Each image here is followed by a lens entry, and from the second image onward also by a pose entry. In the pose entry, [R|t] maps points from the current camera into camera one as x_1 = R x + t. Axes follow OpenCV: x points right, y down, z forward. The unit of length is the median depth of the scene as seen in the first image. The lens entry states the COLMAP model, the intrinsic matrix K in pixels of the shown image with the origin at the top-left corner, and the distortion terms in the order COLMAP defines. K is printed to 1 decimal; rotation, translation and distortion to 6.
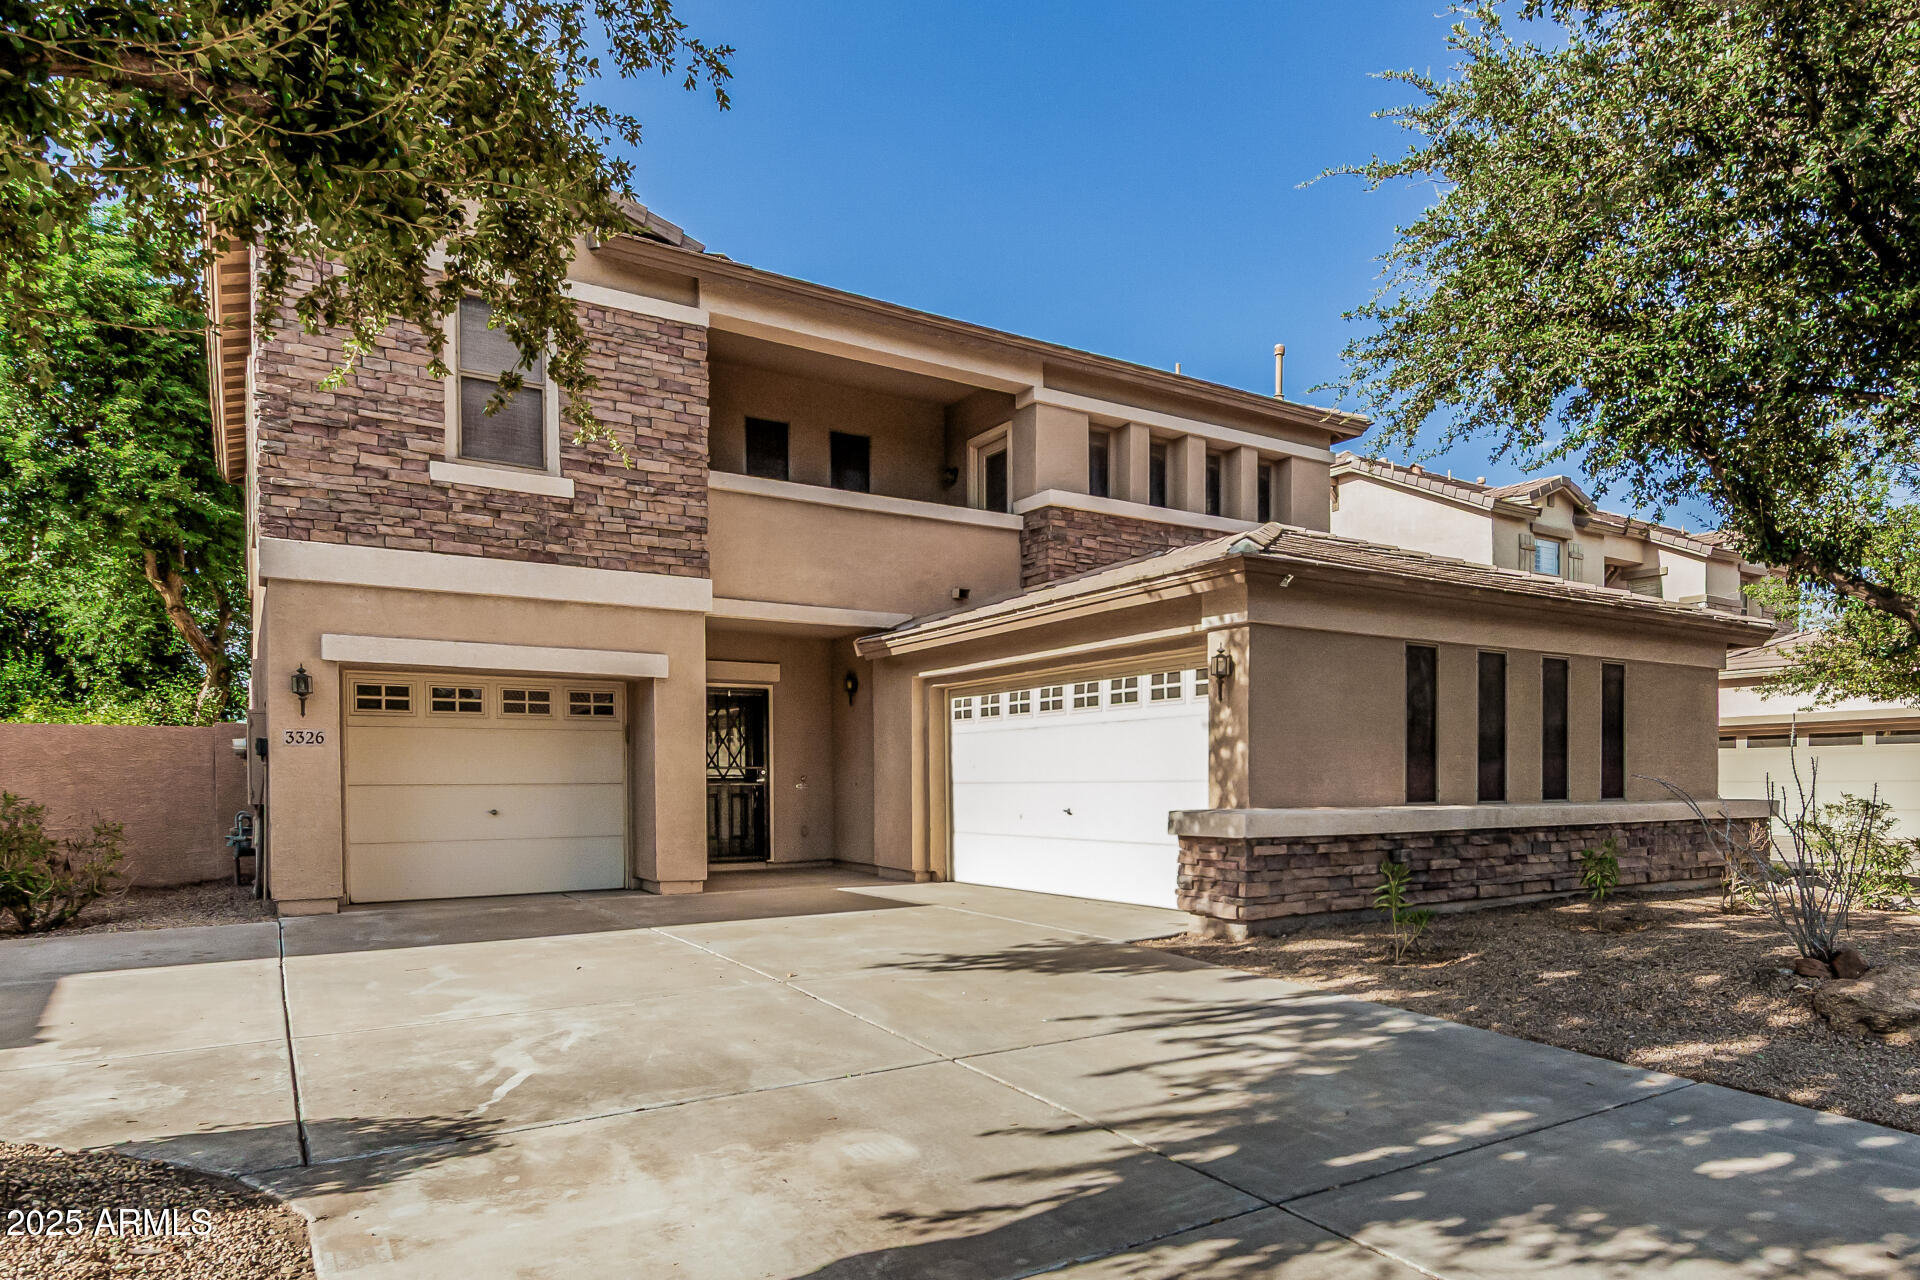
lens RADIAL K [[1242.8, 0, 1086.3], [0, 1242.8, 800.9], [0, 0, 1]] dist [0.009891, 0.003330]
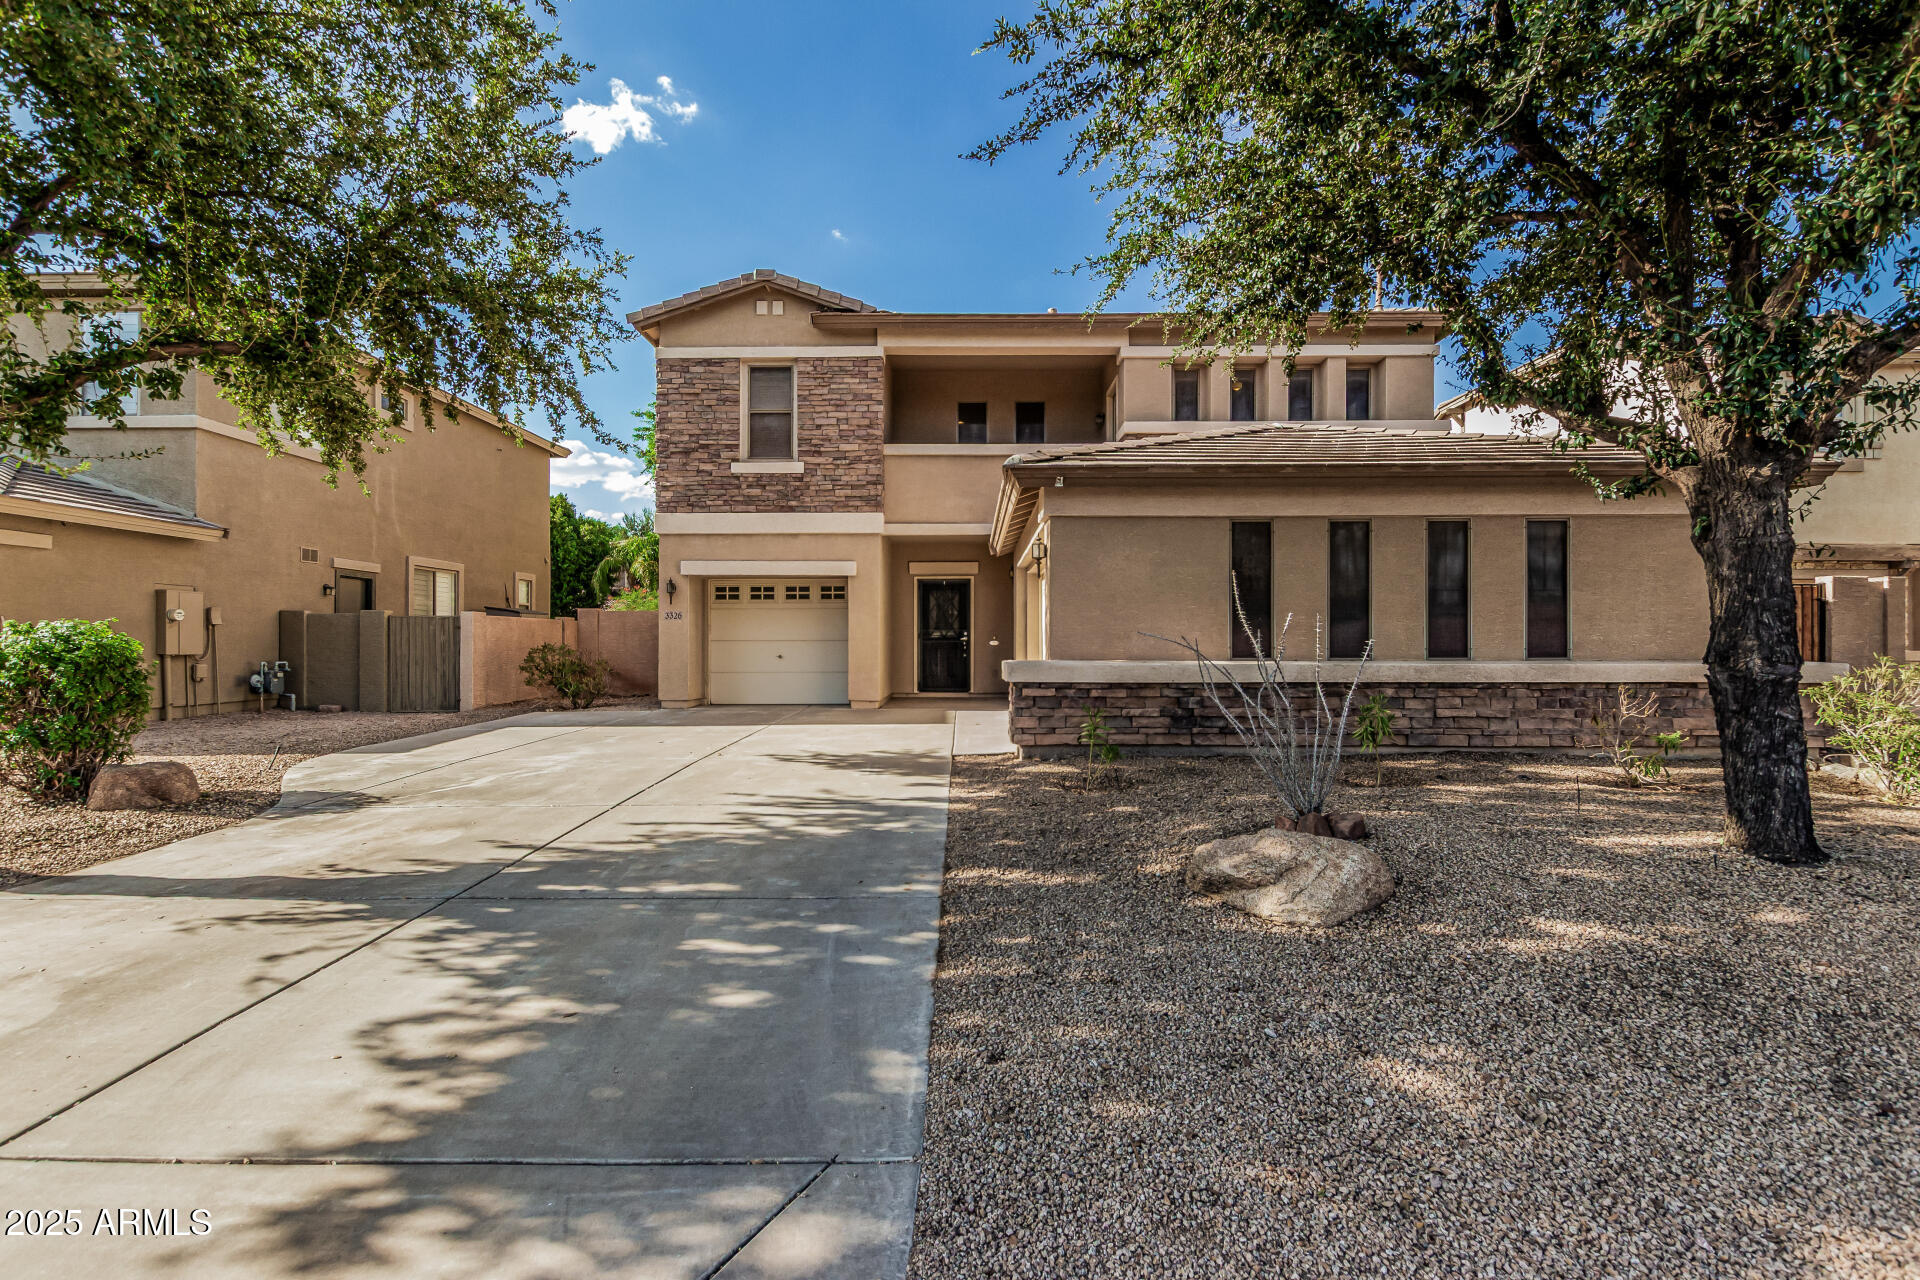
lens RADIAL K [[877.2, 0, 954.1], [0, 877.2, 637.8], [0, 0, 1]] dist [0.005010, -0.001843]
pose [[0.796868, 0.000675, -0.604154, 0.491283], [-0.012742, 0.999796, -0.015690, -0.000927], [0.604020, 0.020201, 0.796713, 0.175380]]
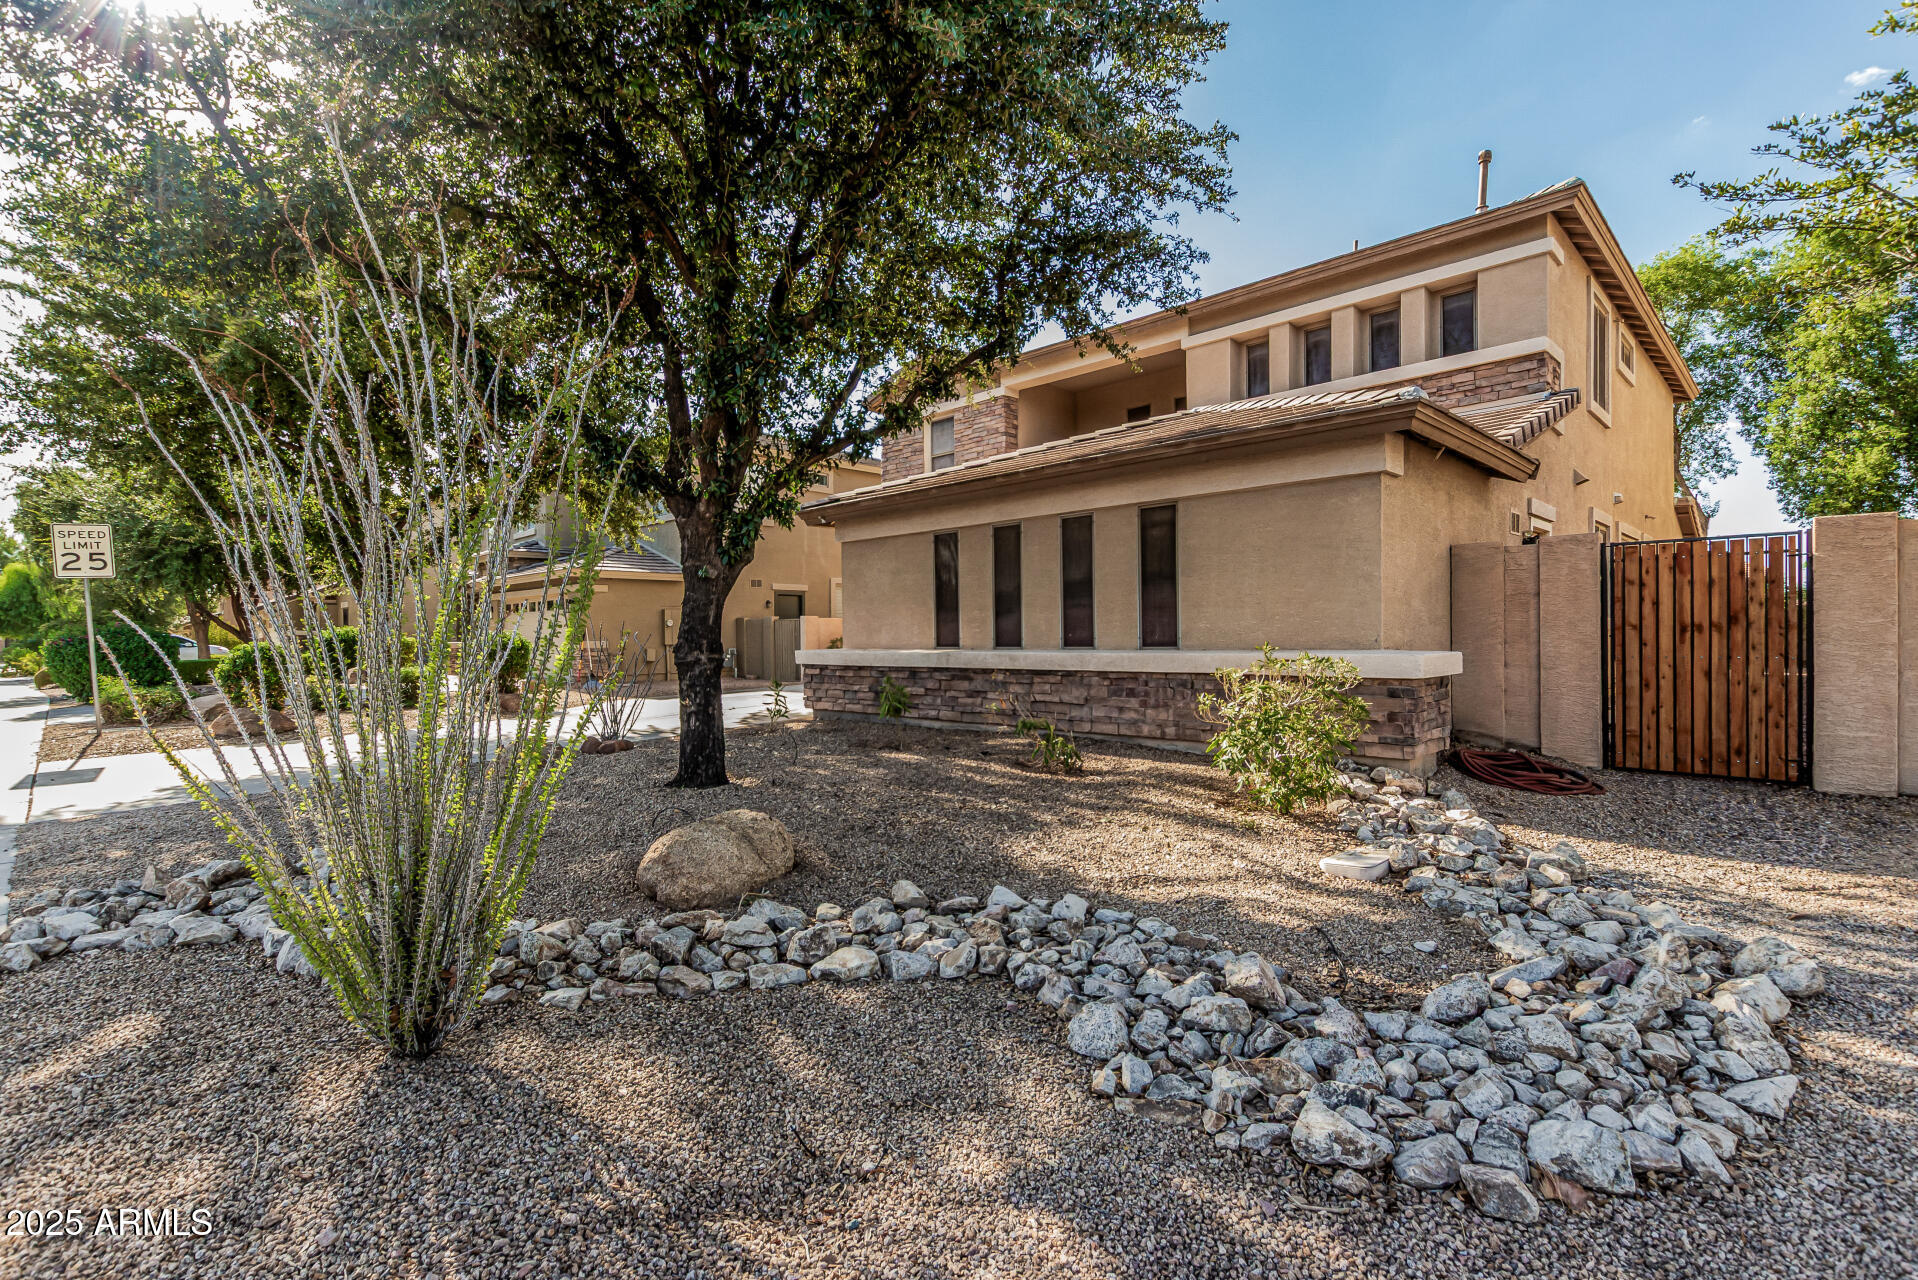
lens RADIAL K [[876.3, 0, 952.2], [0, 876.3, 642.4], [0, 0, 1]] dist [0.005010, -0.001843]
pose [[0.150877, 0.010902, -0.988492, 1.122319], [-0.004132, 0.999937, 0.010398, -0.012916], [0.988544, 0.002516, 0.150912, 0.786217]]
